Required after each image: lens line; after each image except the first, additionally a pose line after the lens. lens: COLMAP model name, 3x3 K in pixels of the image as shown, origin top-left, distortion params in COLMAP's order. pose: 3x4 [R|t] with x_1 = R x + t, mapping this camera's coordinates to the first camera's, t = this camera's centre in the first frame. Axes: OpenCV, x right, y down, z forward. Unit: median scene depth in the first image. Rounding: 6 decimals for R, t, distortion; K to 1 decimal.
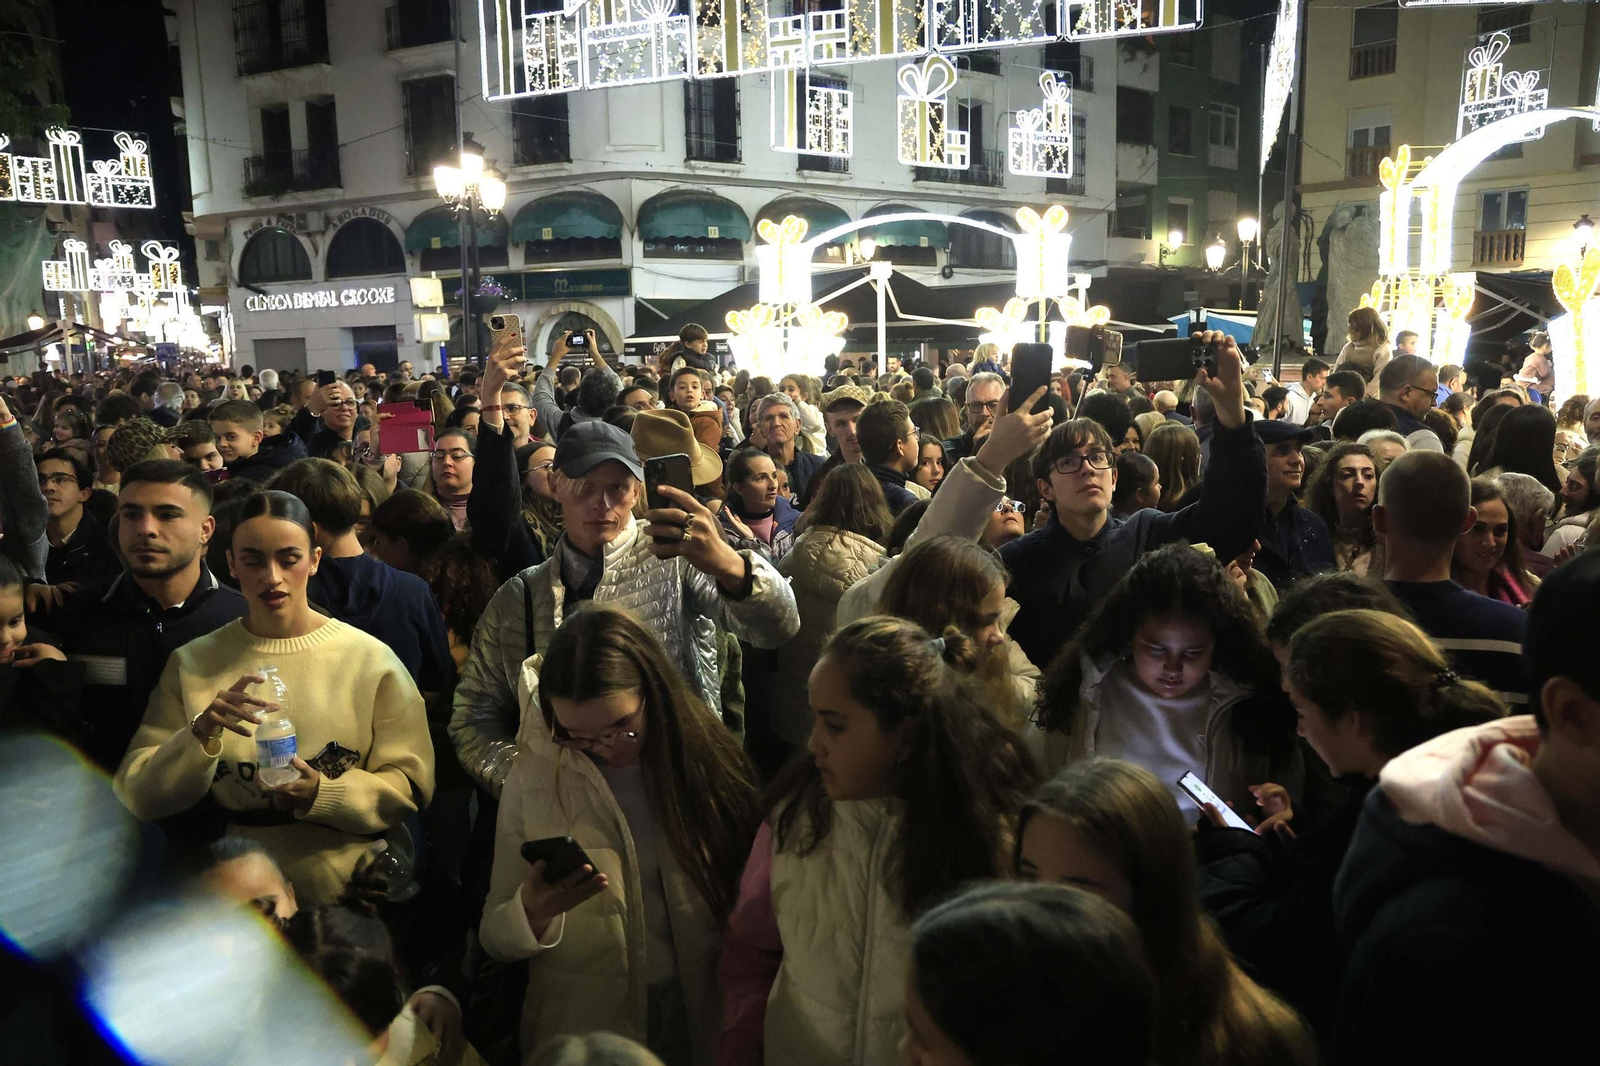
lens RADIAL K [[1133.8, 0, 797.9], [0, 1133.8, 559.7], [0, 0, 1]] dist [-0.084796, 0.052958]
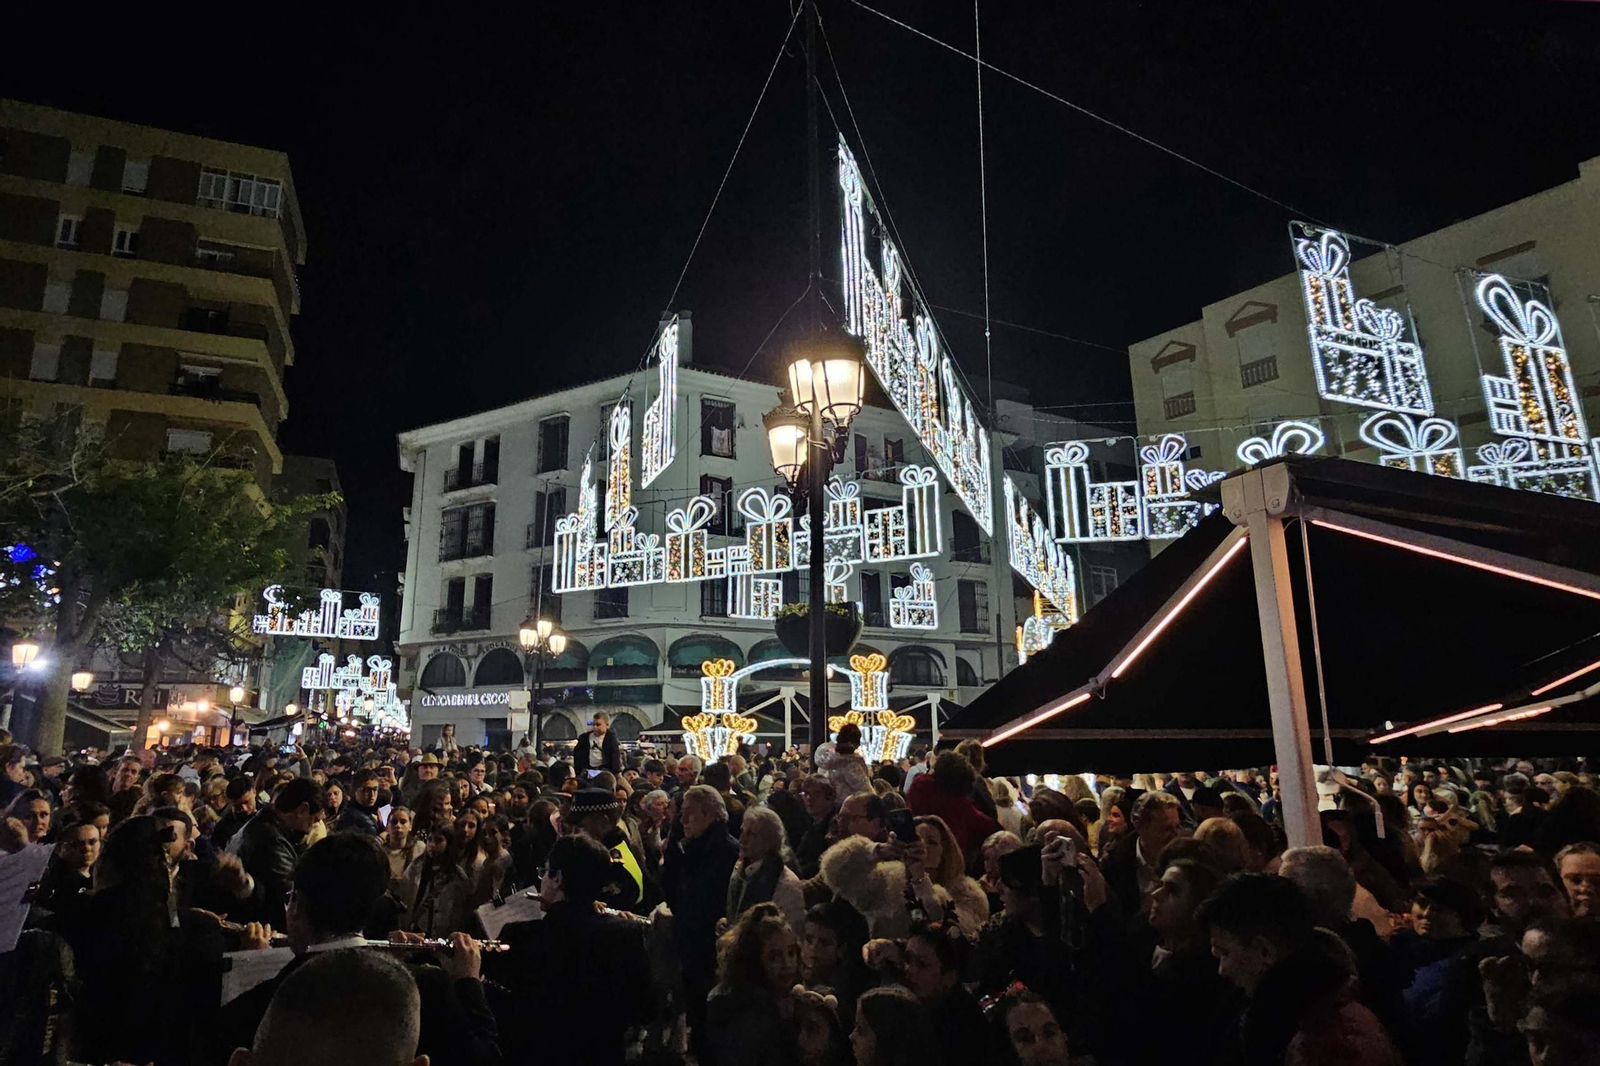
lens RADIAL K [[885.7, 0, 723.2], [0, 885.7, 539.1], [0, 0, 1]] dist [-0.005474, 0.000773]
pose [[0.988207, -0.015796, -0.152306, 0.111432], [-0.045531, 0.919364, -0.390765, 0.023557], [0.146198, 0.393091, 0.907803, -0.144520]]
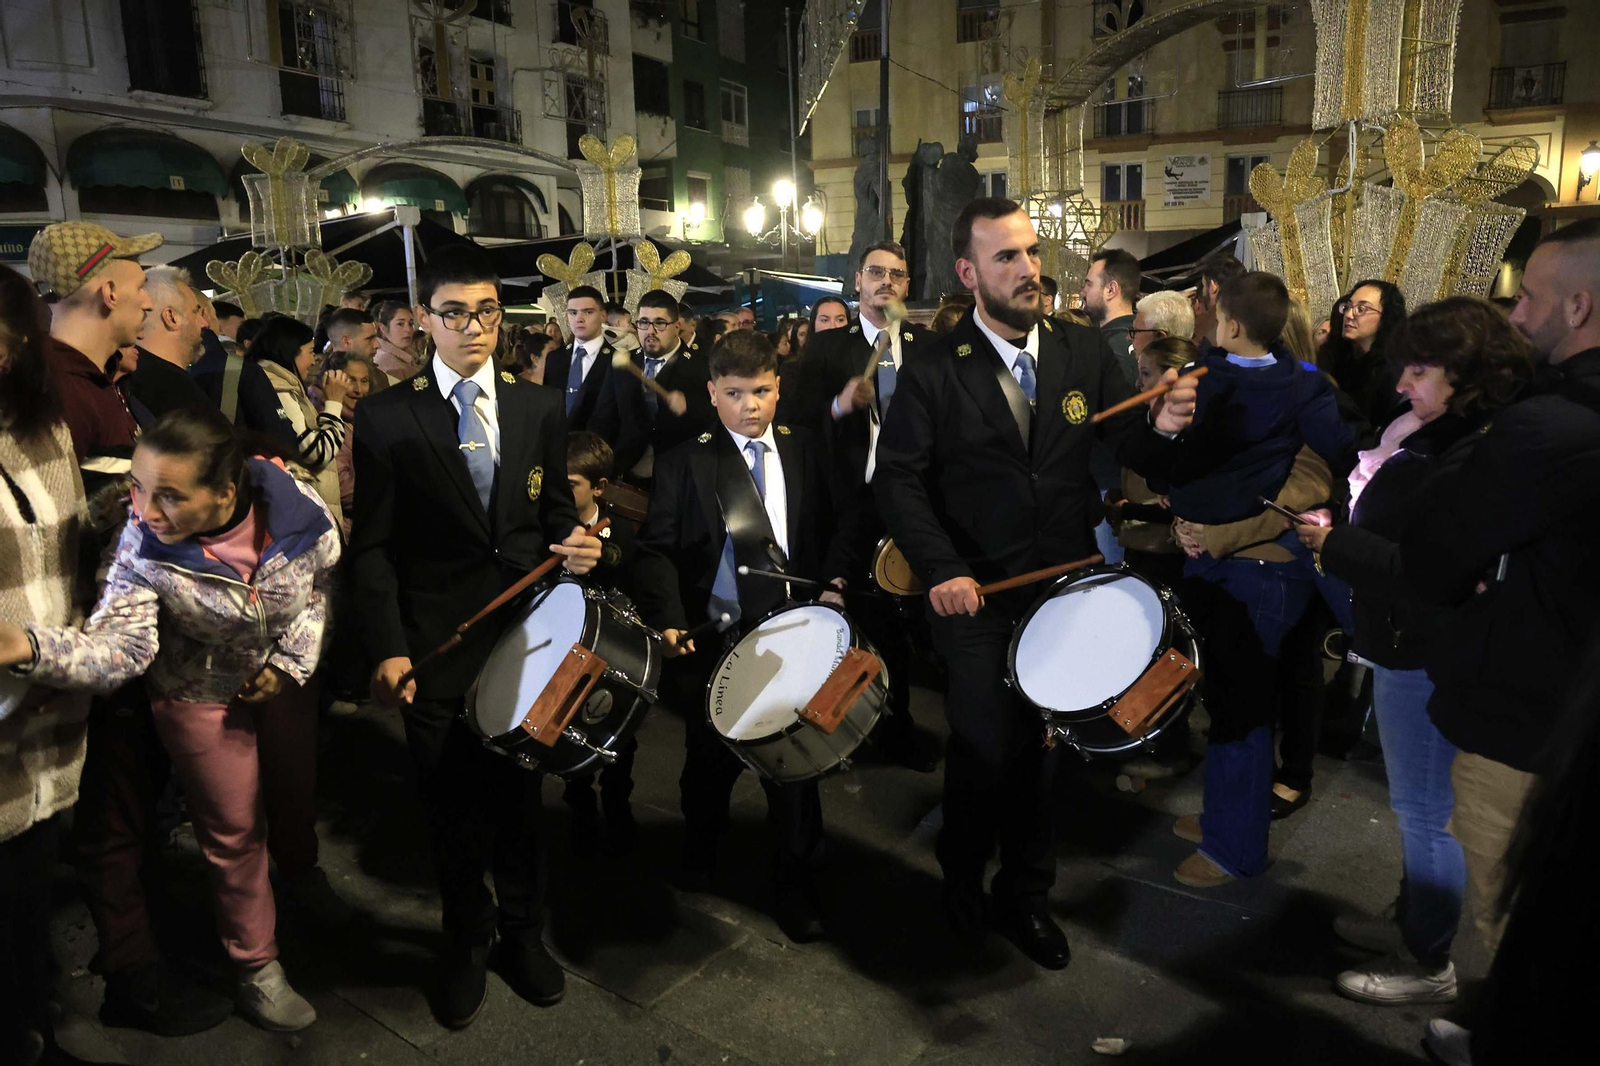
lens RADIAL K [[1133.8, 0, 803.2], [0, 1133.8, 525.5], [0, 0, 1]] dist [-0.084796, 0.052958]
pose [[0.908259, -0.080955, 0.410501, -0.010985], [0.090224, 0.995916, -0.003221, -0.001439], [-0.408564, 0.039963, 0.911854, 0.095440]]
